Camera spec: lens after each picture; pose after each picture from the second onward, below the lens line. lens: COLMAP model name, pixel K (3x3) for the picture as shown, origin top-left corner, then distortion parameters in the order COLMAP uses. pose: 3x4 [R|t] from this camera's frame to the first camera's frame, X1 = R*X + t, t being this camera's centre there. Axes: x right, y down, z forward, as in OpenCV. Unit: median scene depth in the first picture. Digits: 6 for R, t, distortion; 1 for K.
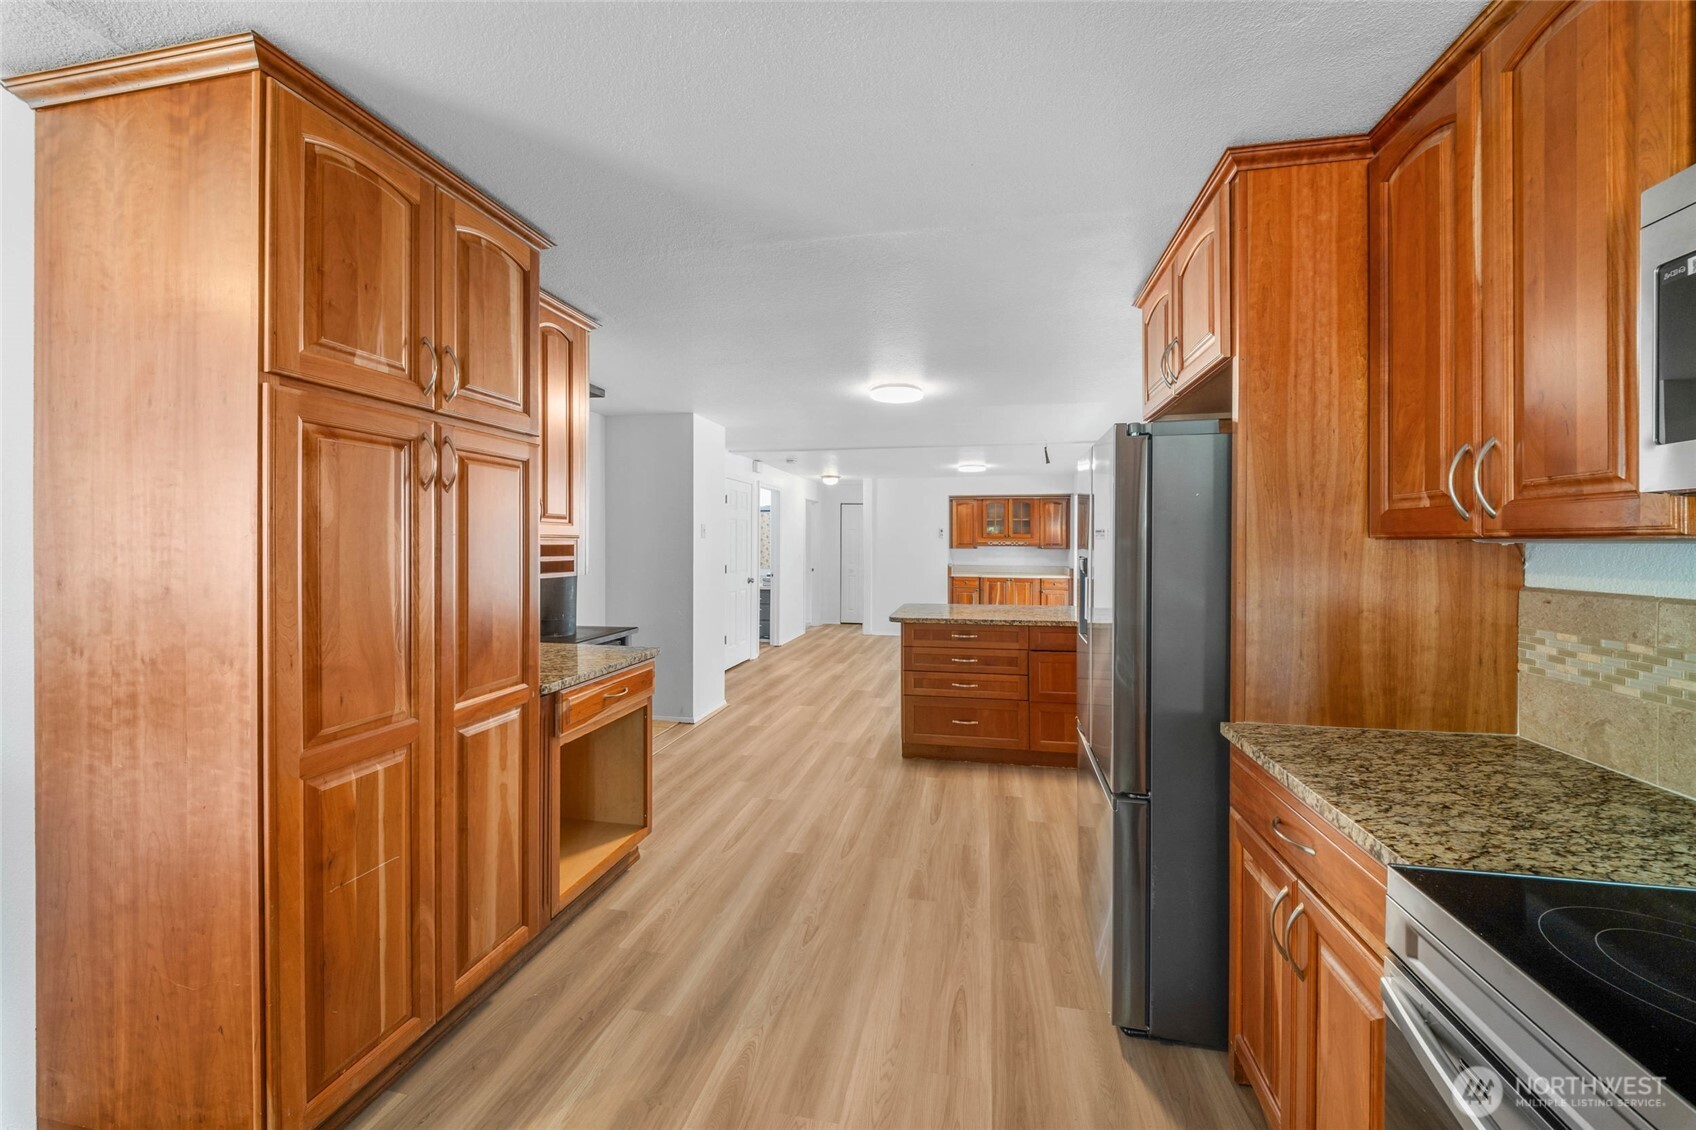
lens RADIAL K [[609.2, 0, 897.8], [0, 609.2, 551.4], [0, 0, 1]] dist [0.004849, -0.004492]
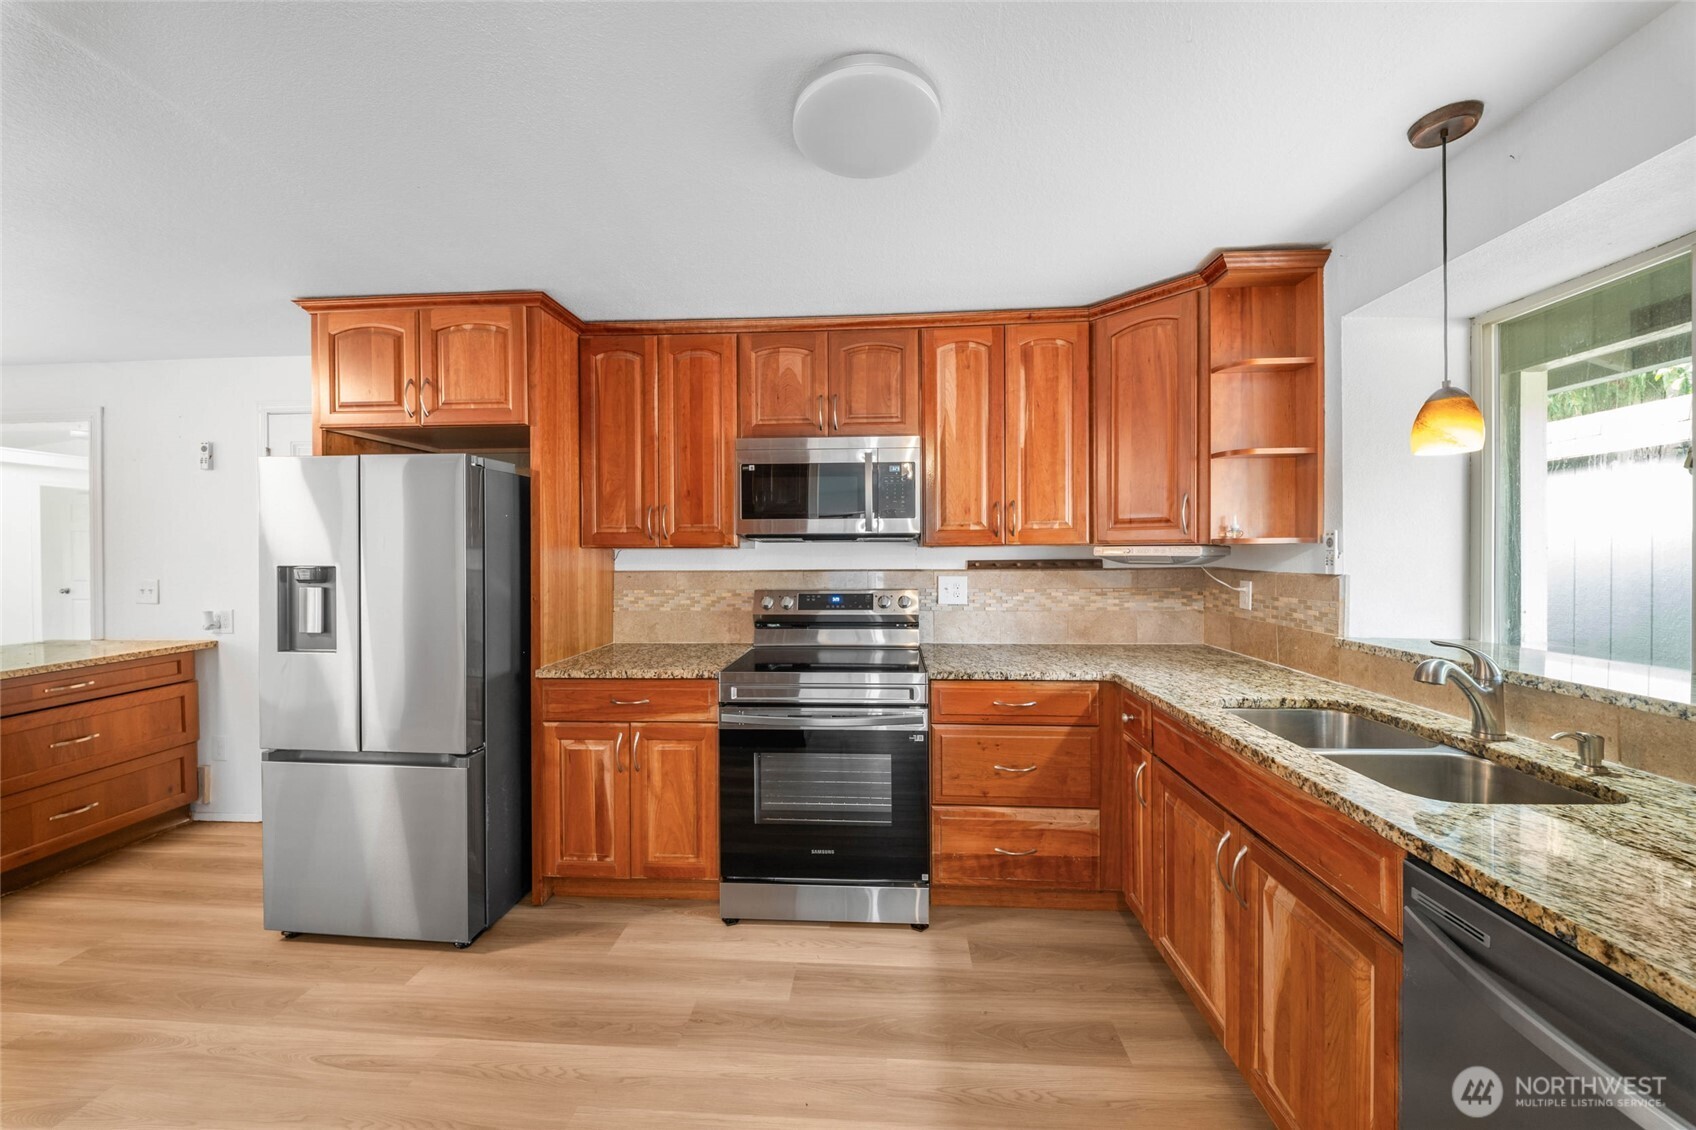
lens RADIAL K [[609.2, 0, 829.7], [0, 609.2, 554.3], [0, 0, 1]] dist [0.004849, -0.004492]
pose [[-0.071254, -0.014708, 0.997350, -0.375682], [0.014833, 0.999765, 0.015803, -0.006733], [-0.997348, 0.015920, -0.071019, 0.142616]]
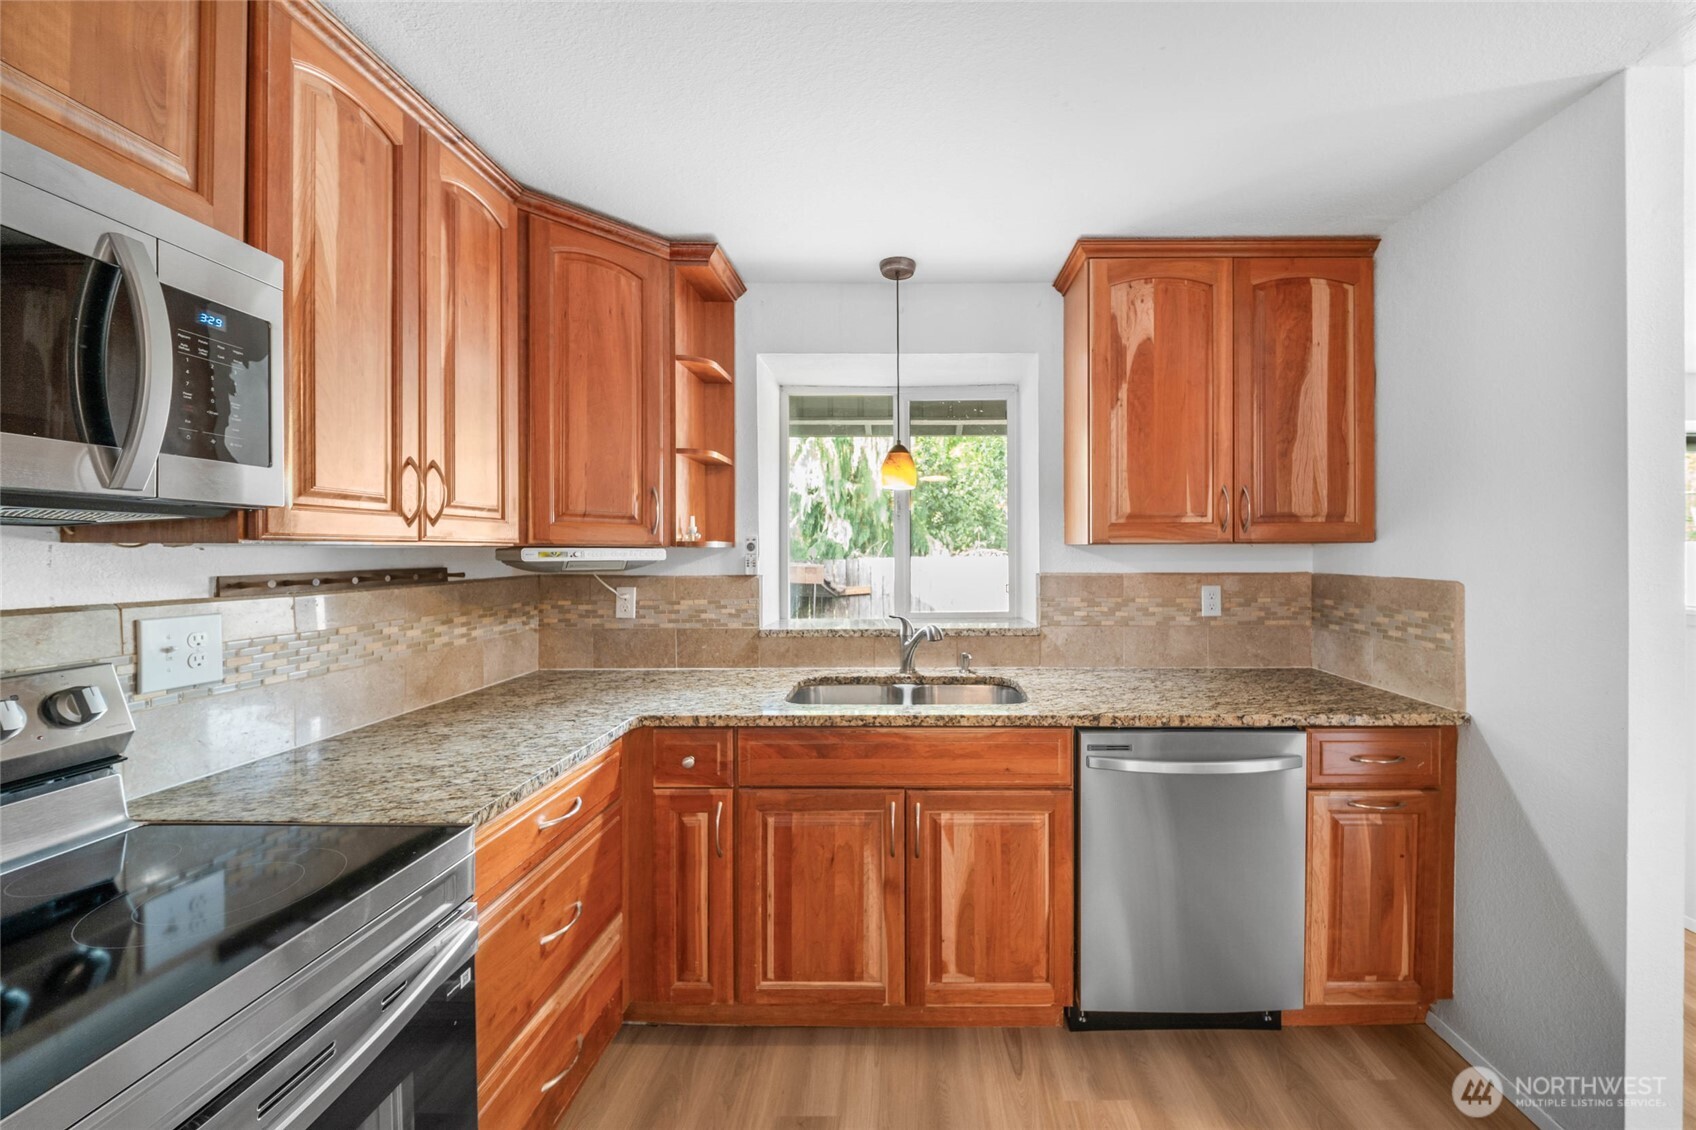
lens RADIAL K [[629.2, 0, 928.9], [0, 629.2, 553.9], [0, 0, 1]] dist [0.002765, -0.001901]
pose [[-0.985475, -0.003457, -0.169786, 0.004029], [-0.005294, 0.999932, 0.010369, -0.002824], [0.169739, 0.011117, -0.985426, 0.292864]]
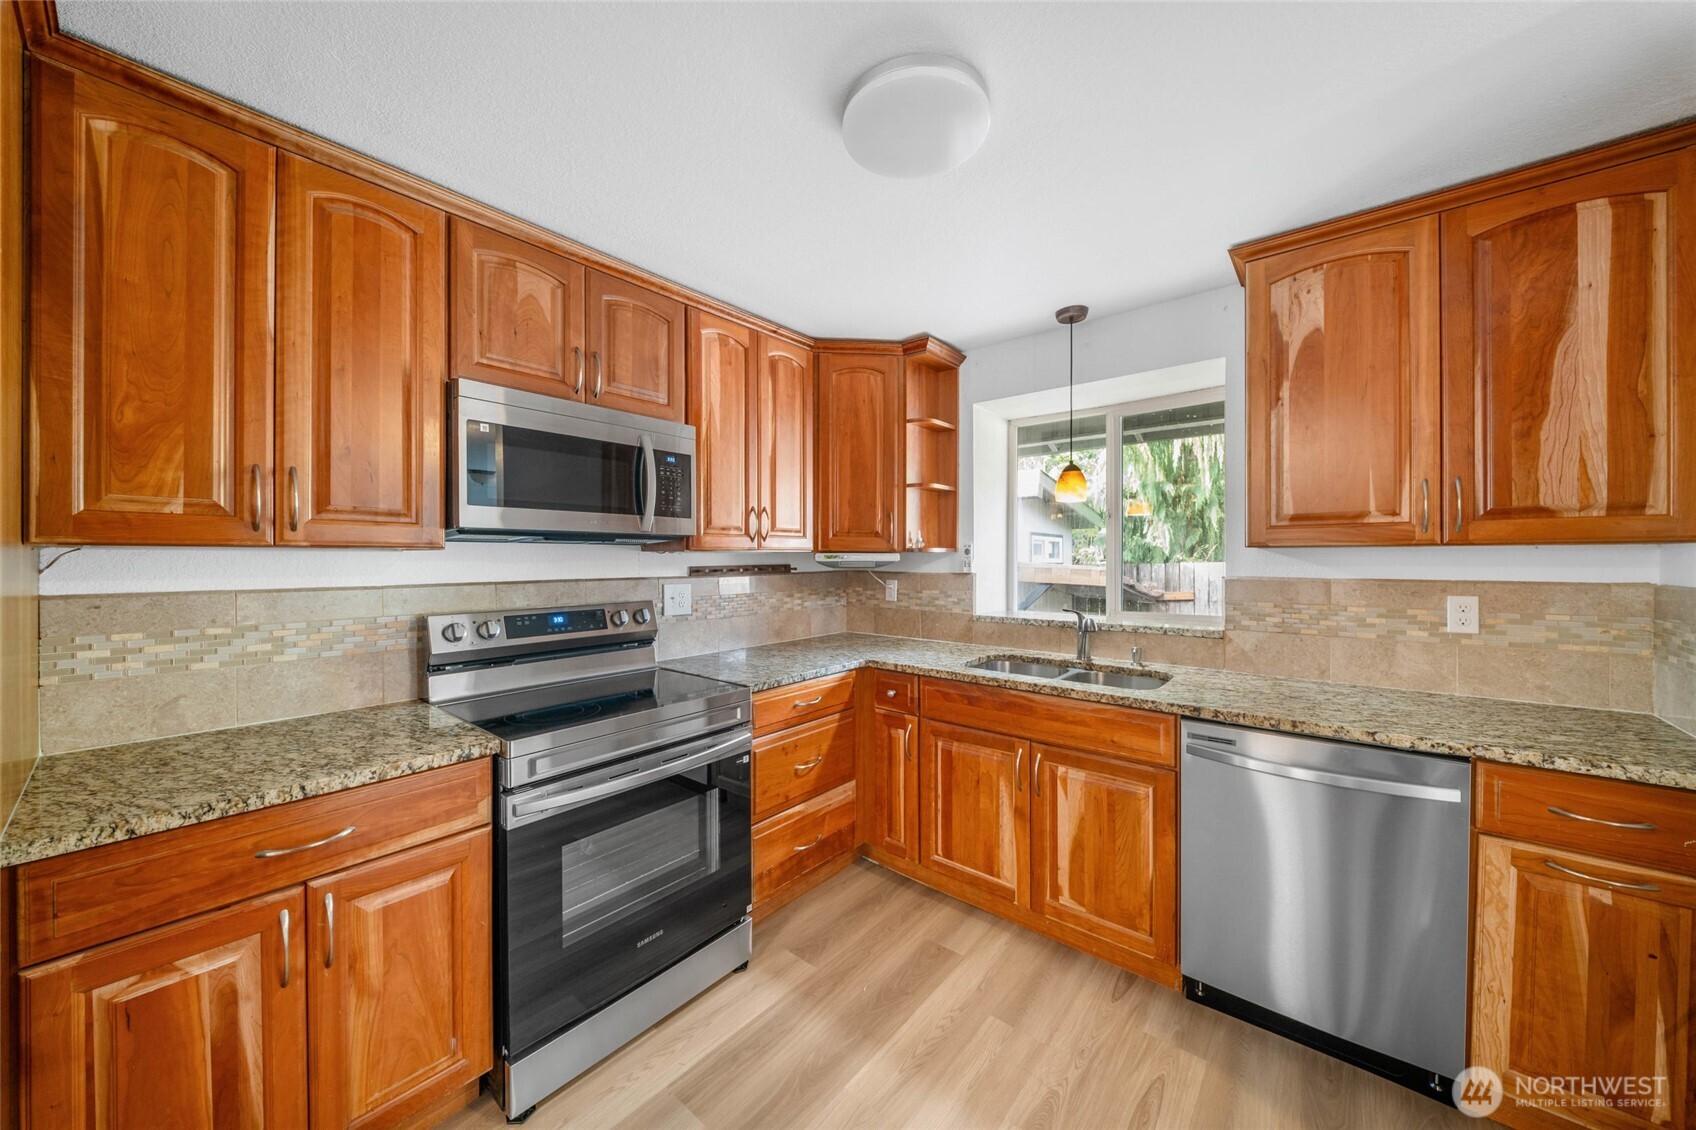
lens RADIAL K [[609.2, 0, 847.9], [0, 609.2, 563.0], [0, 0, 1]] dist [0.004849, -0.004492]
pose [[-0.858721, -0.010298, 0.512340, -0.177186], [0.000192, 0.999792, 0.020418, -0.003811], [-0.512444, 0.017631, -0.858540, 0.398621]]
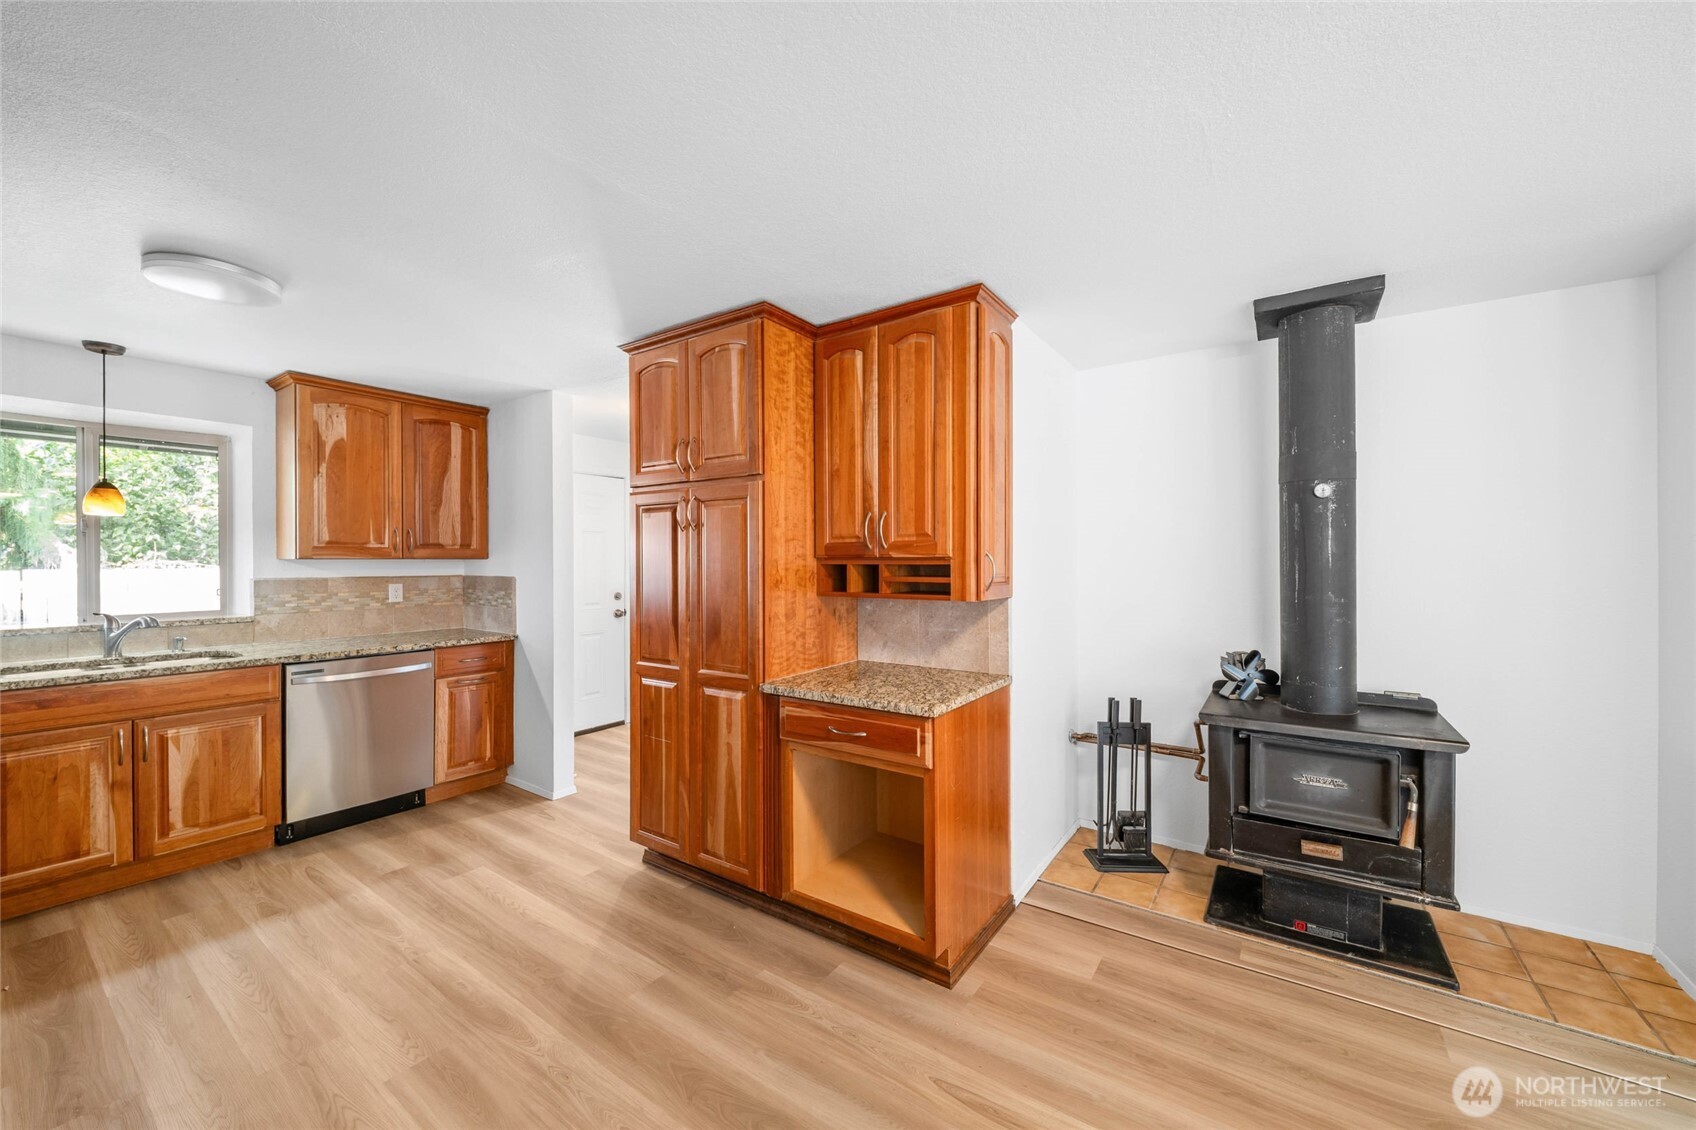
lens RADIAL K [[609.2, 0, 874.8], [0, 609.2, 563.7], [0, 0, 1]] dist [0.004849, -0.004492]
pose [[-0.414544, -0.003494, -0.910022, 0.190660], [-0.009122, 0.999958, 0.000316, -0.006977], [0.909983, 0.008432, -0.414559, 0.802240]]
